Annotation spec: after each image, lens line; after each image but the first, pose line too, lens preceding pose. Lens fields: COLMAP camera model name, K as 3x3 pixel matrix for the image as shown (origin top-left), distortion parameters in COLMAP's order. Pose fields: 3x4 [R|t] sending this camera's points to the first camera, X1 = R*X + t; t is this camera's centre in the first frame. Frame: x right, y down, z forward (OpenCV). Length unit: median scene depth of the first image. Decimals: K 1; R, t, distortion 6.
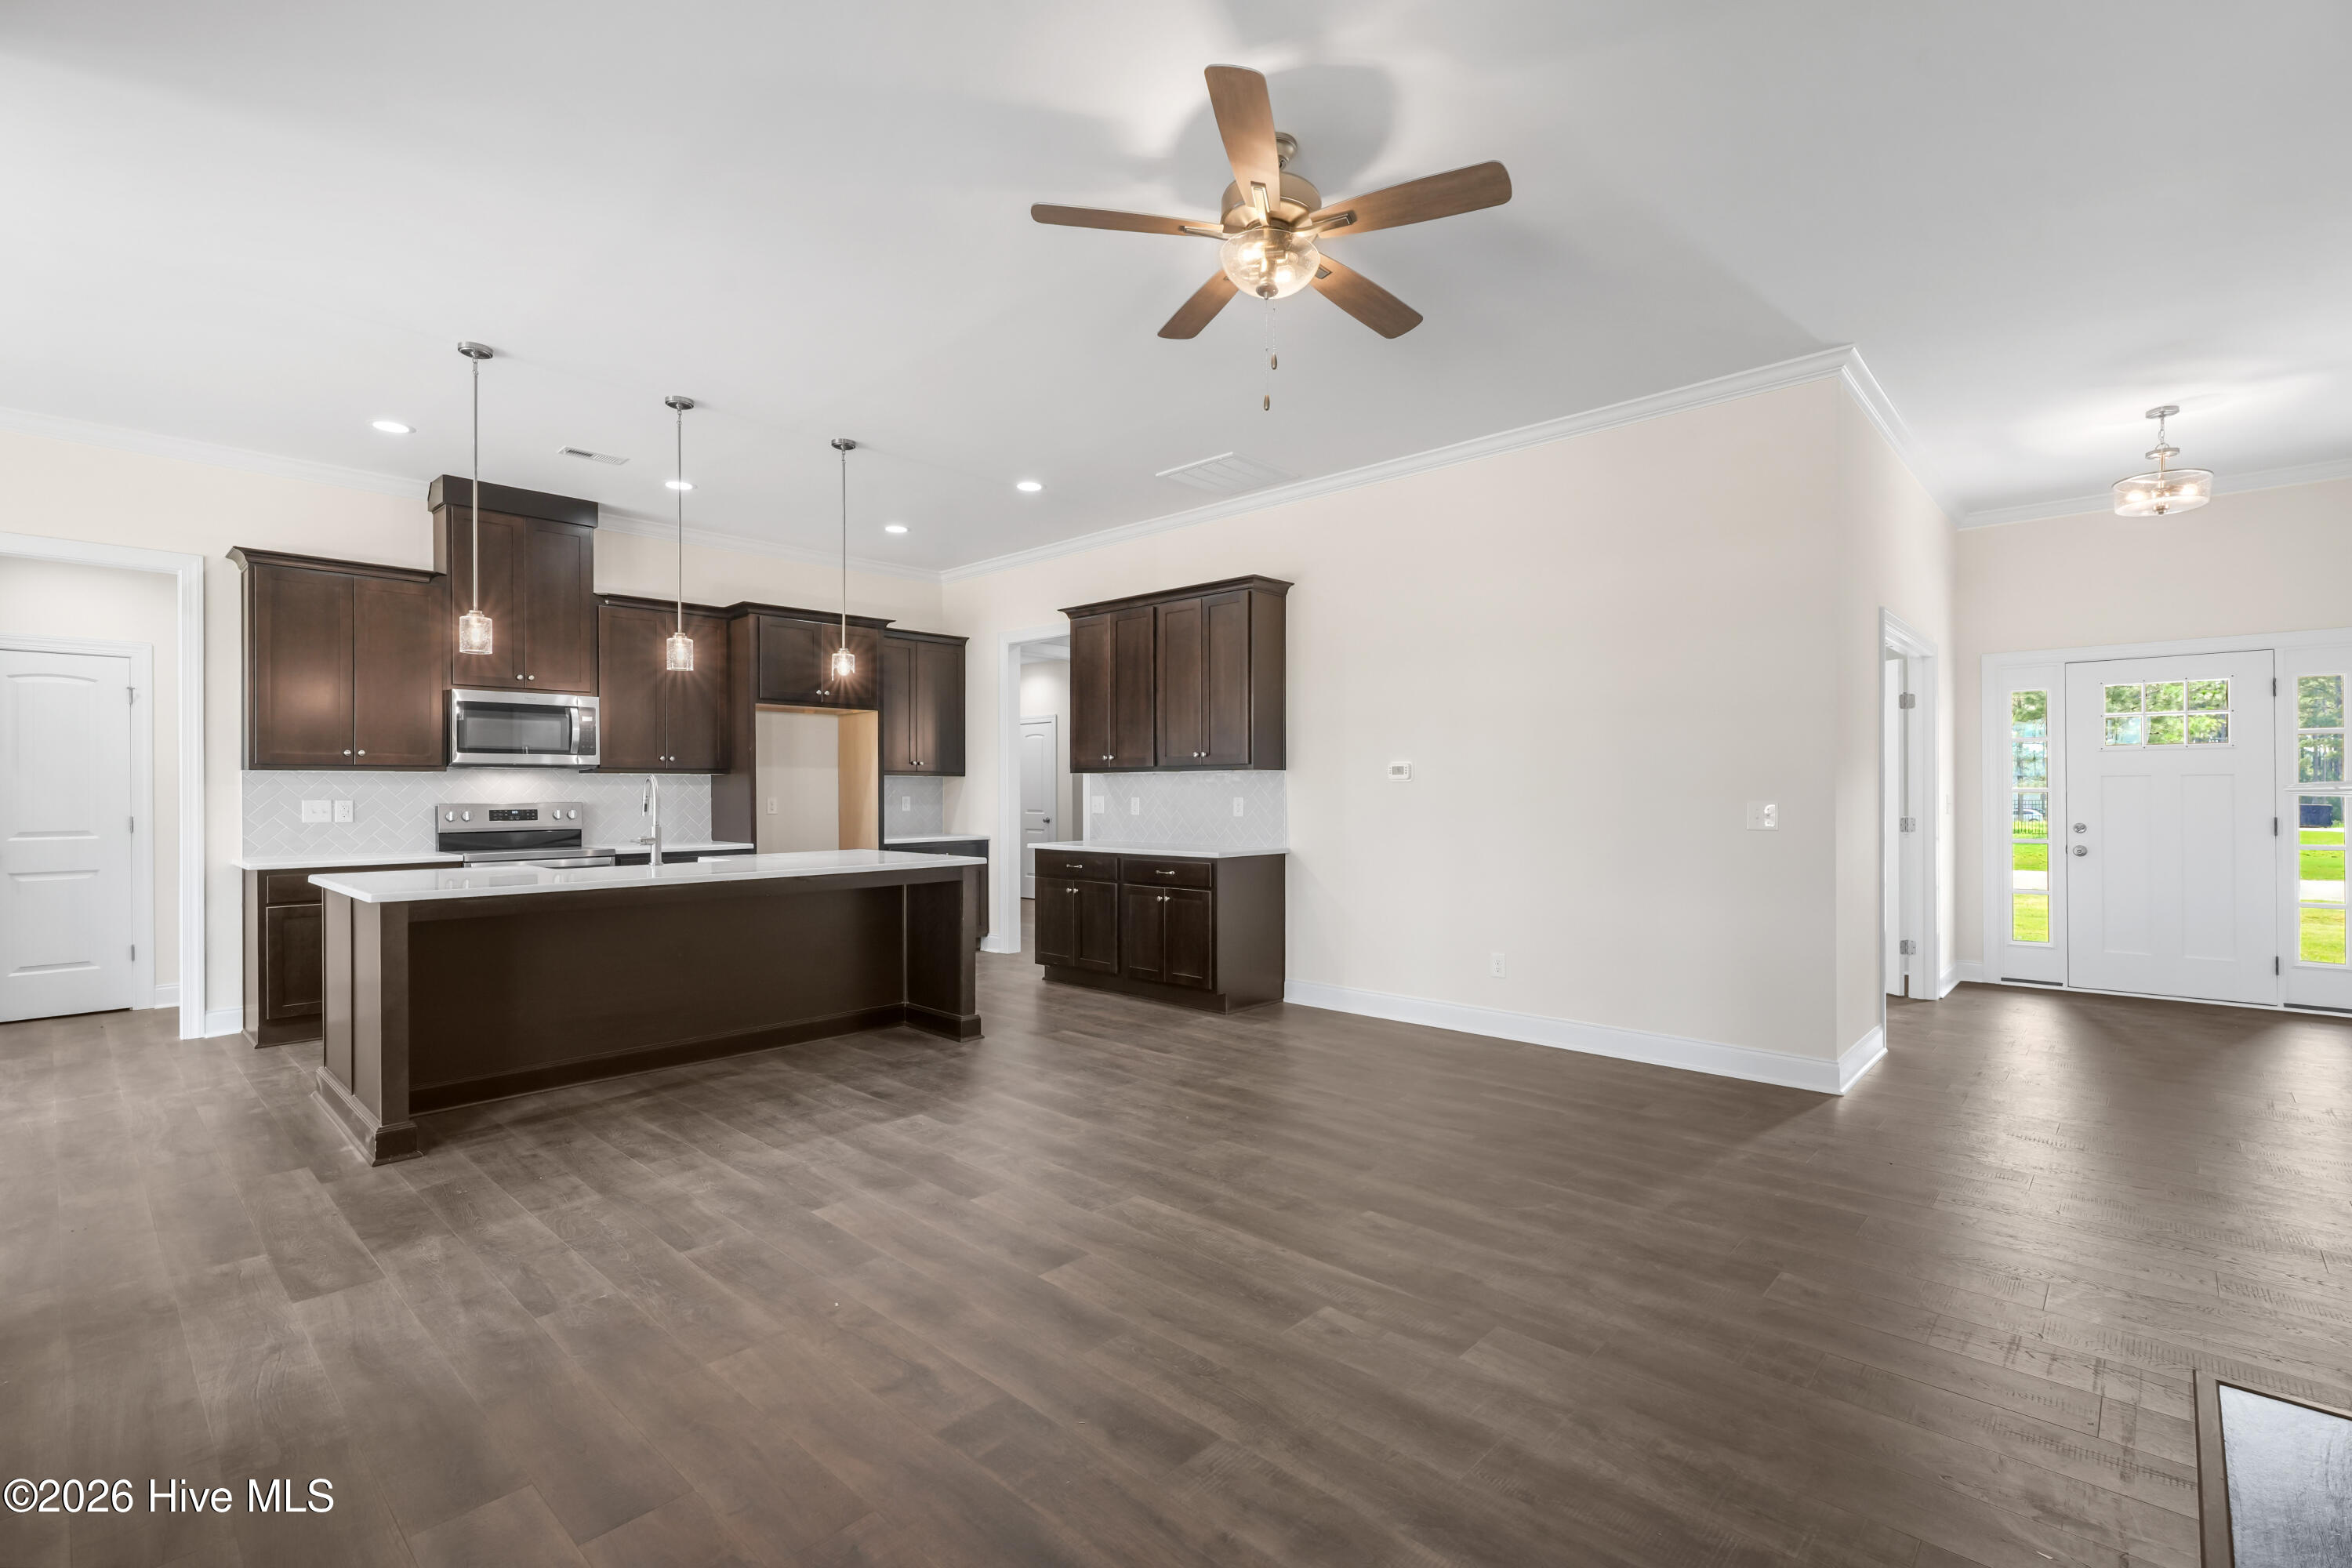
lens RADIAL K [[1059.1, 0, 1194.7], [0, 1059.1, 790.3], [0, 0, 1]] dist [-0.016910, 0.000844]
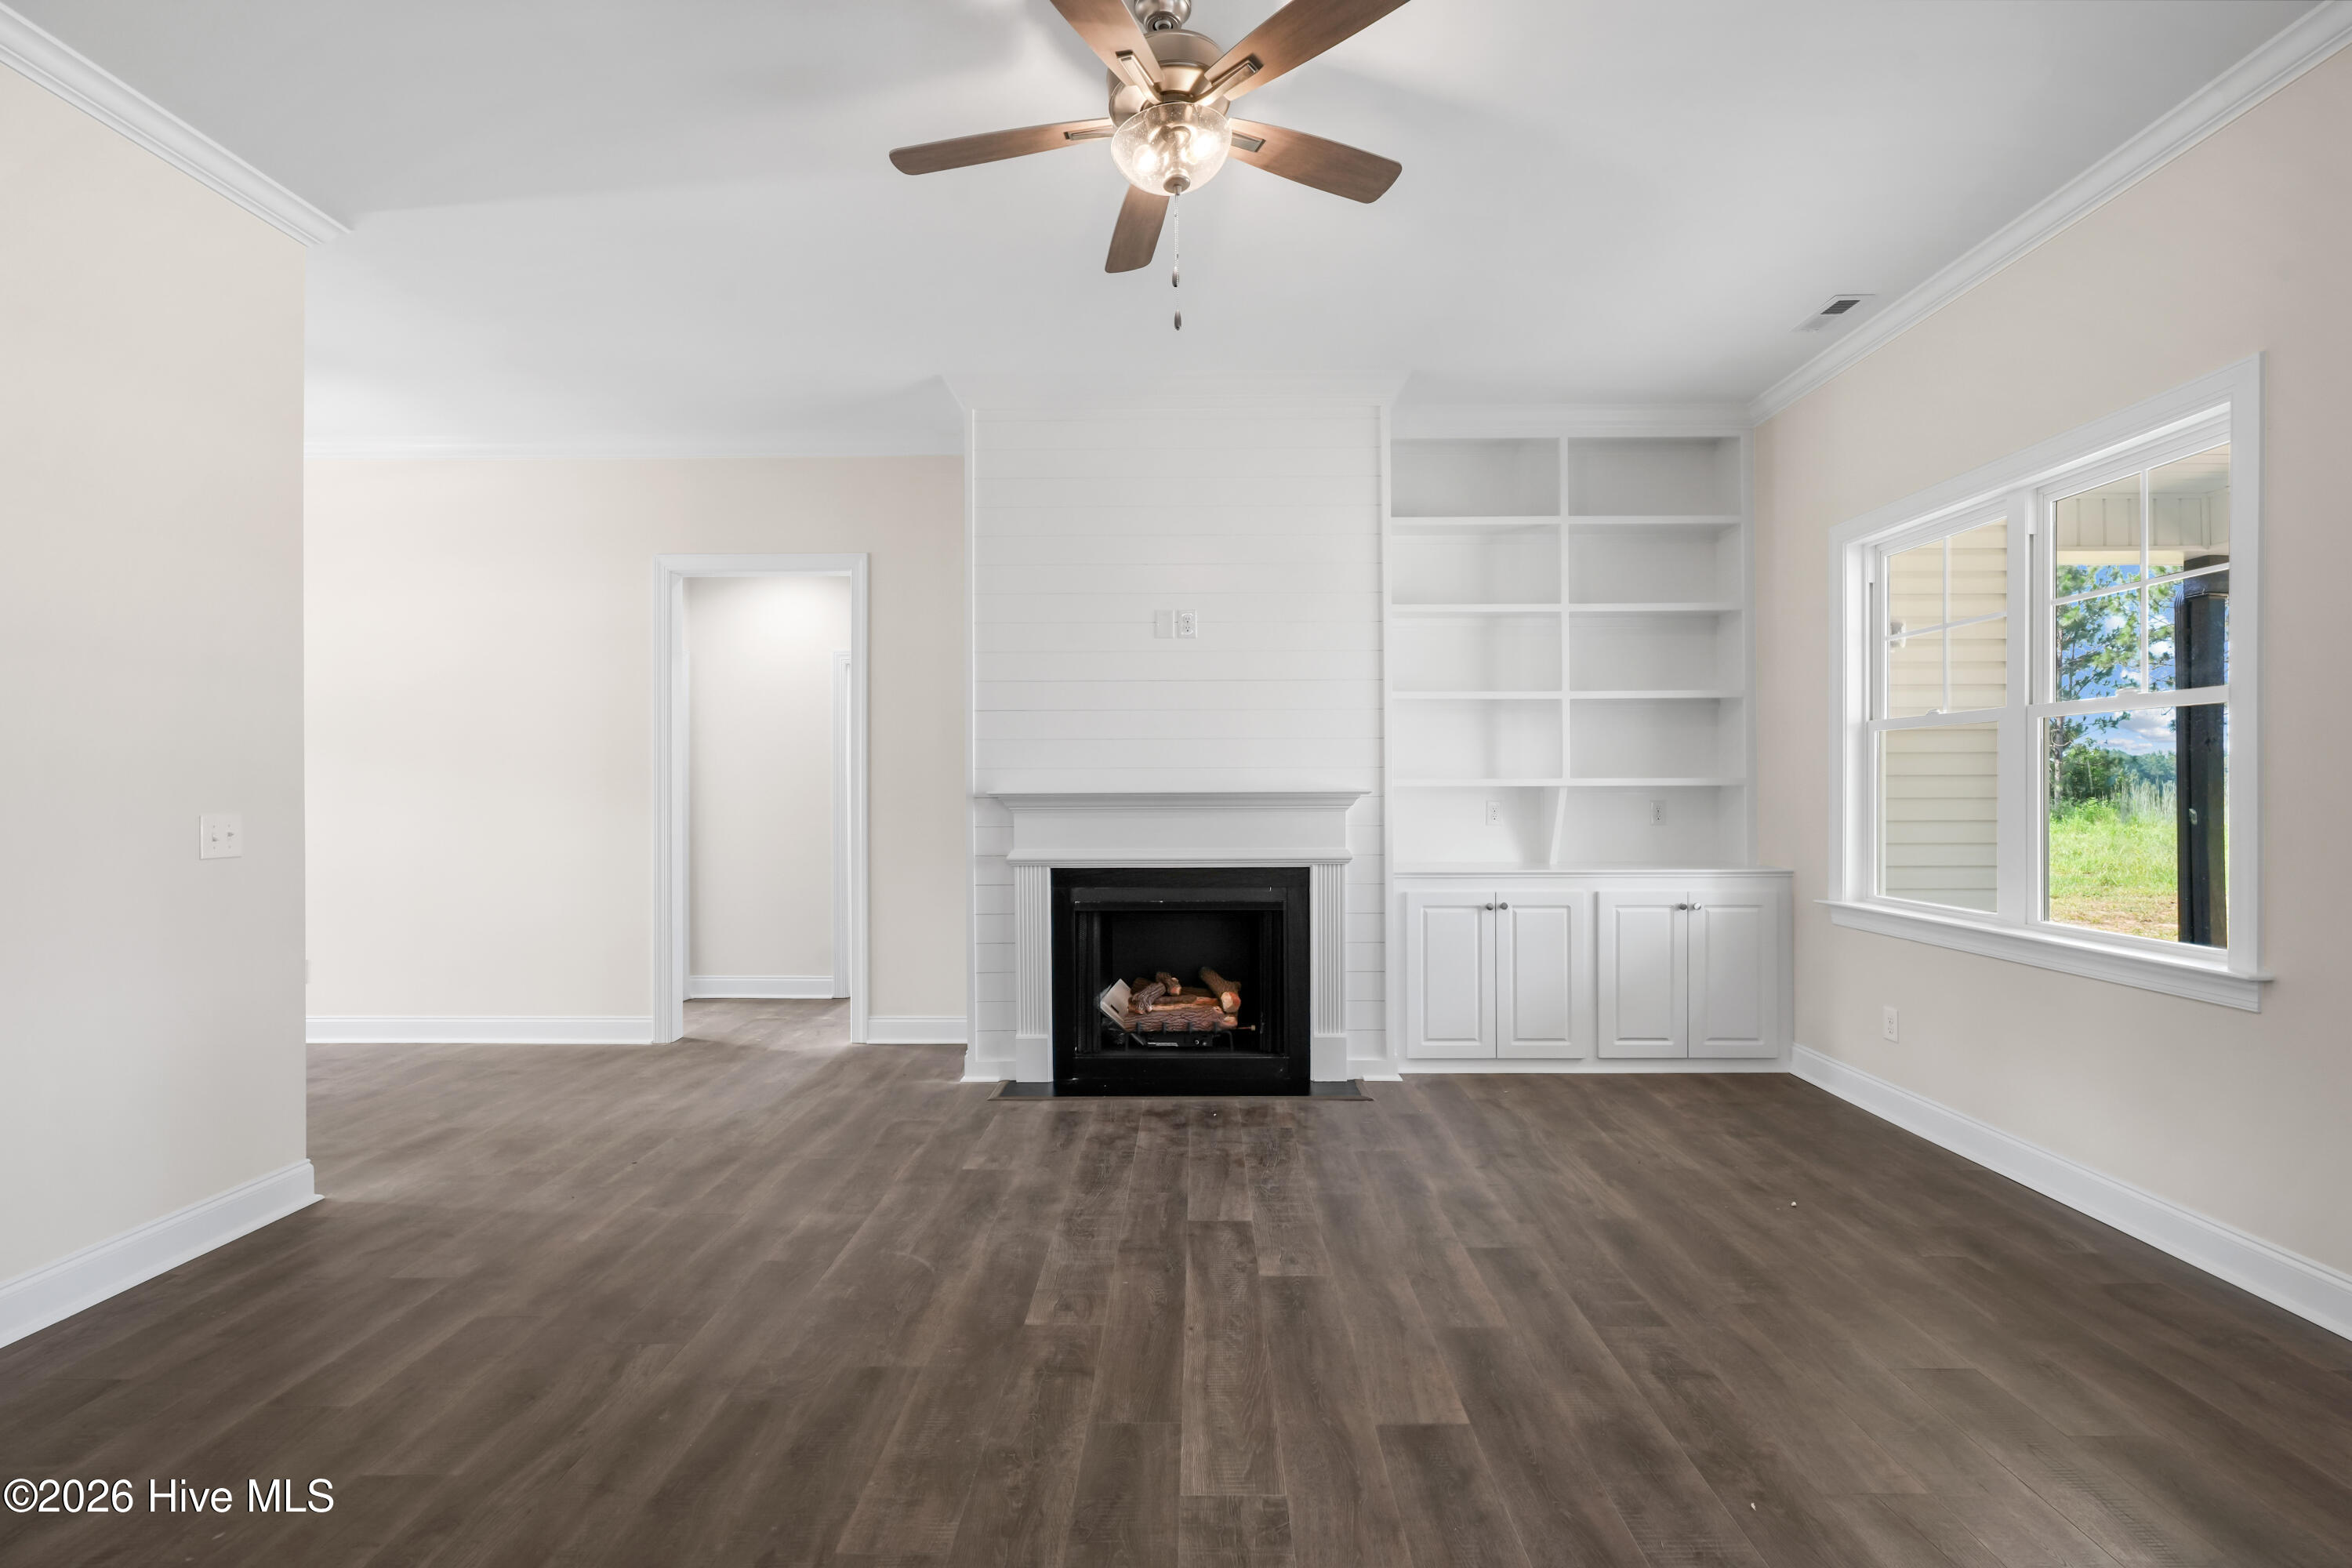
lens RADIAL K [[1052.8, 0, 1182.9], [0, 1052.8, 791.7], [0, 0, 1]] dist [0.000287, 0.000360]
pose [[-0.667523, 0.004619, 0.744575, -0.368360], [0.002860, 0.999989, -0.003640, 0.002518], [-0.744584, -0.000300, -0.667529, 1.055656]]
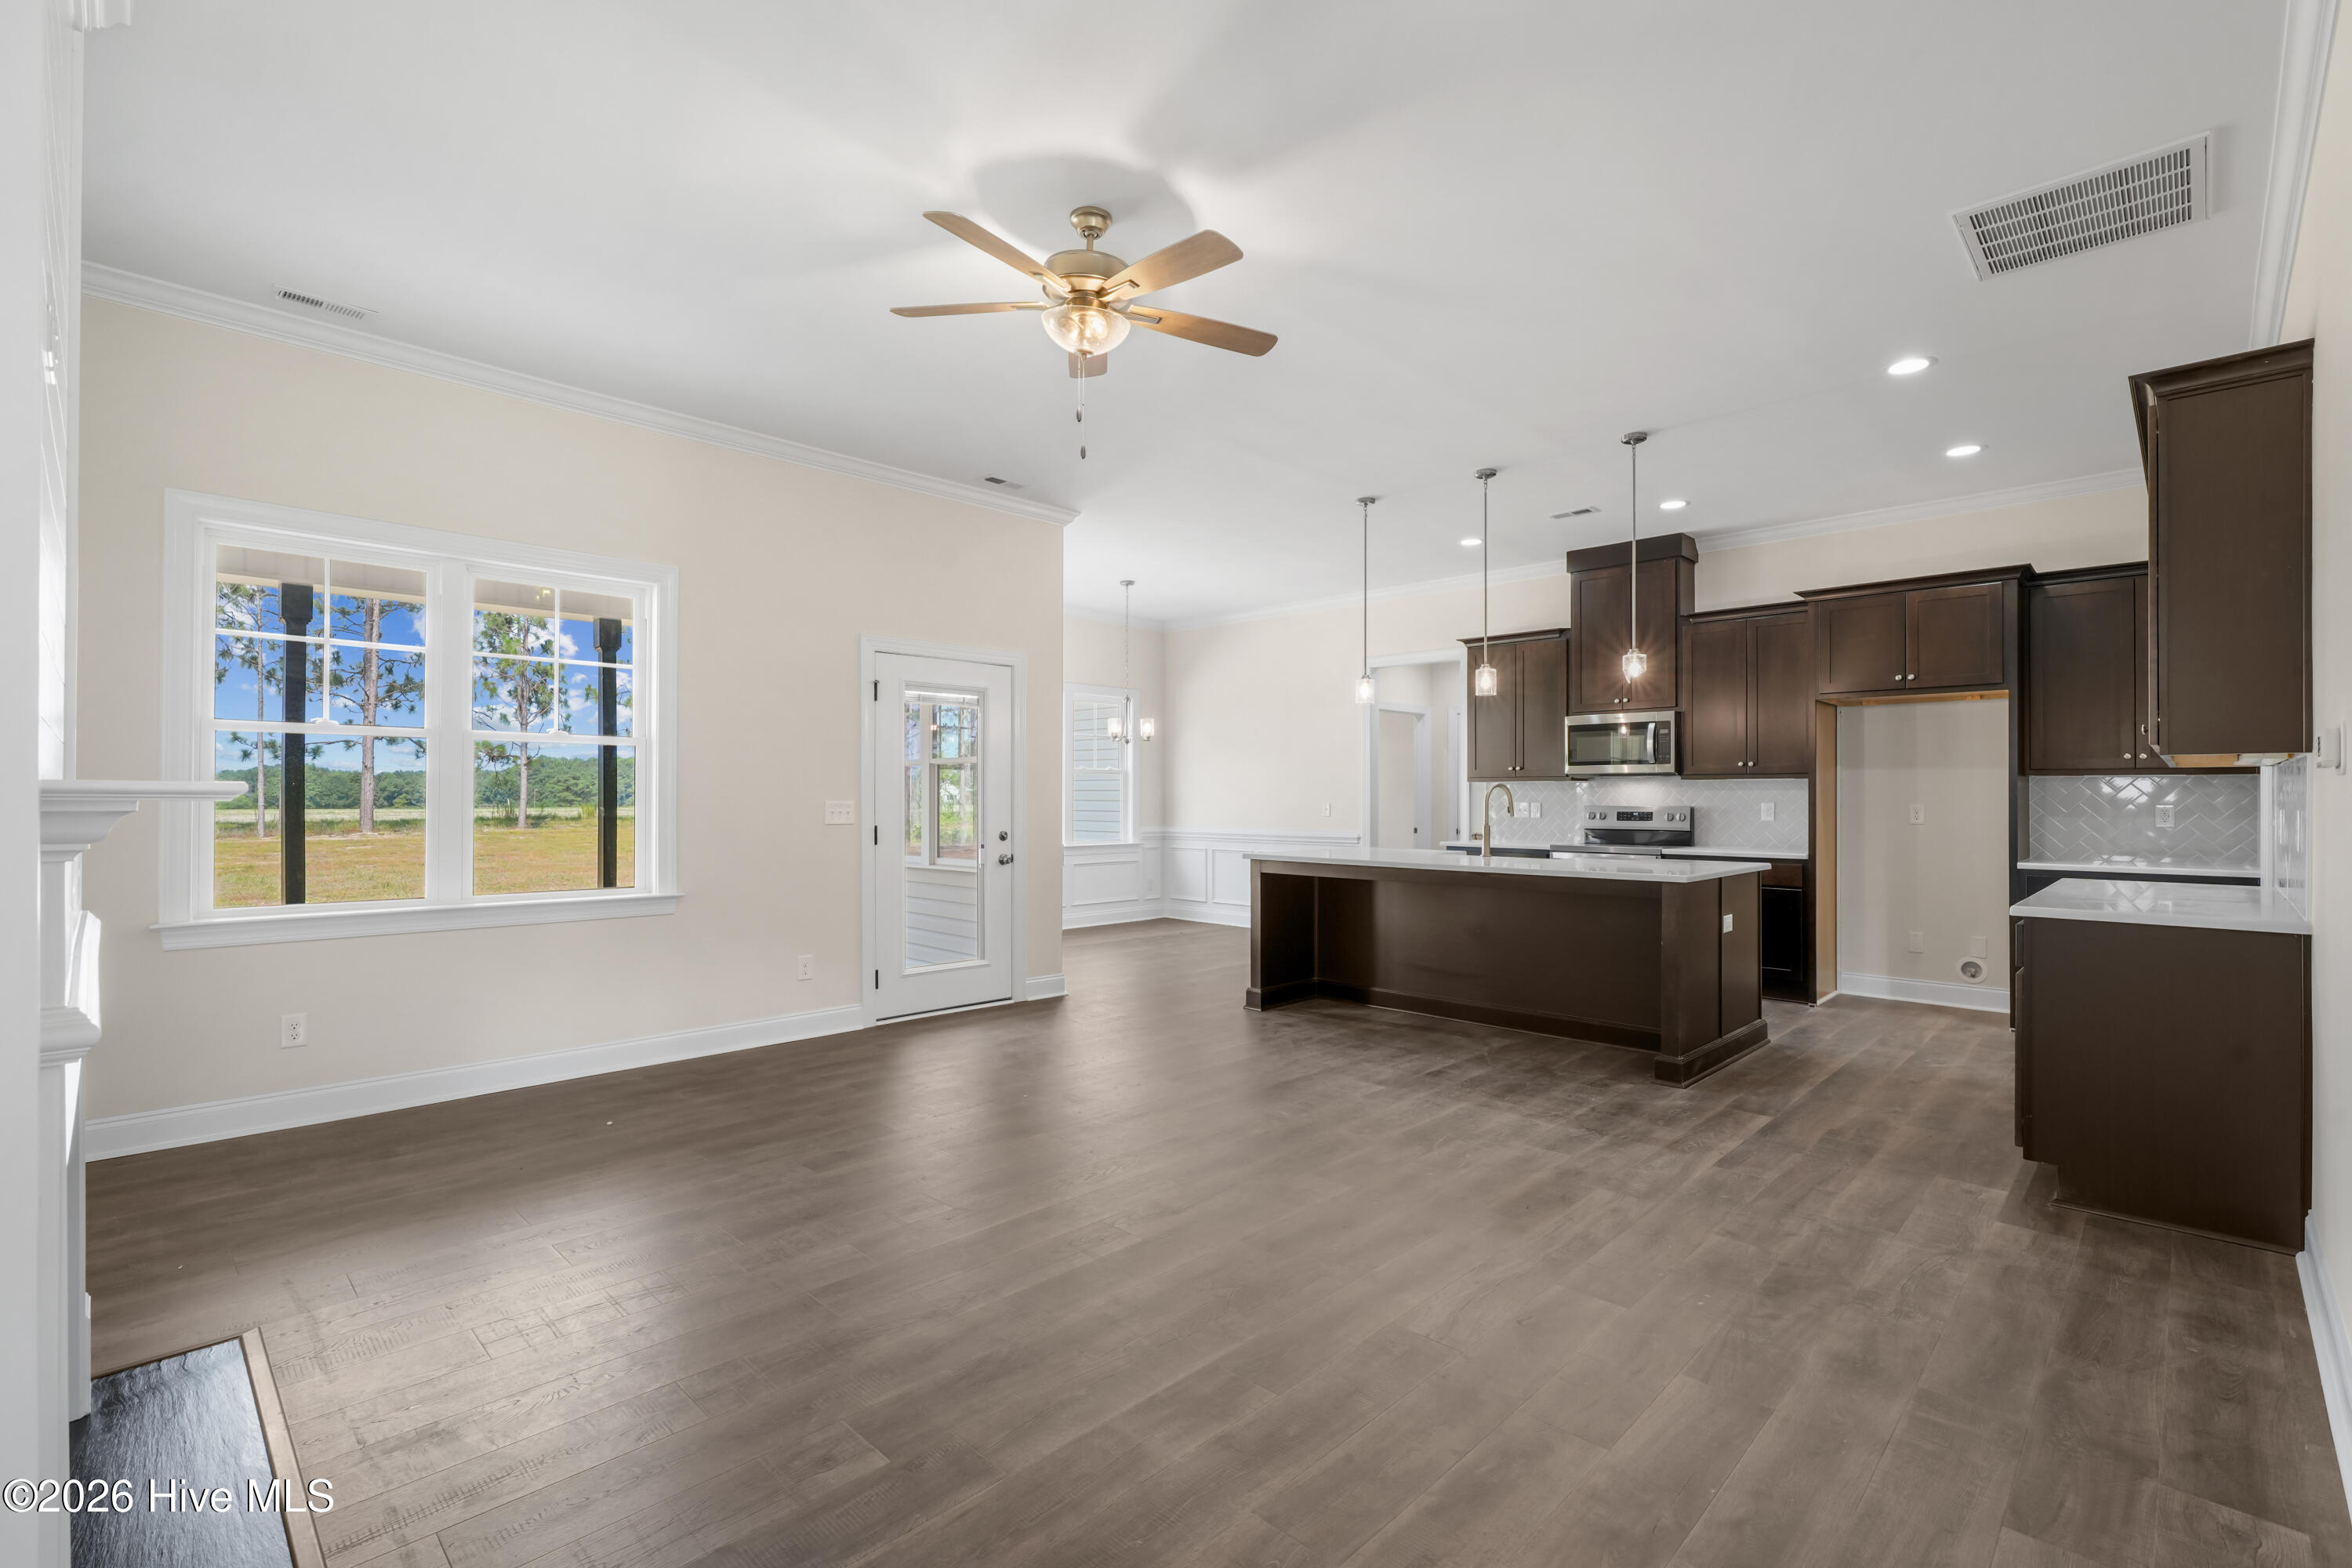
lens RADIAL K [[1059.1, 0, 1194.7], [0, 1059.1, 790.3], [0, 0, 1]] dist [-0.016910, 0.000844]
pose [[-0.021344, -0.002279, -0.999770, 0.818161], [-0.001255, 0.999997, -0.002253, -0.003654], [0.999771, 0.001206, -0.021347, 0.781188]]
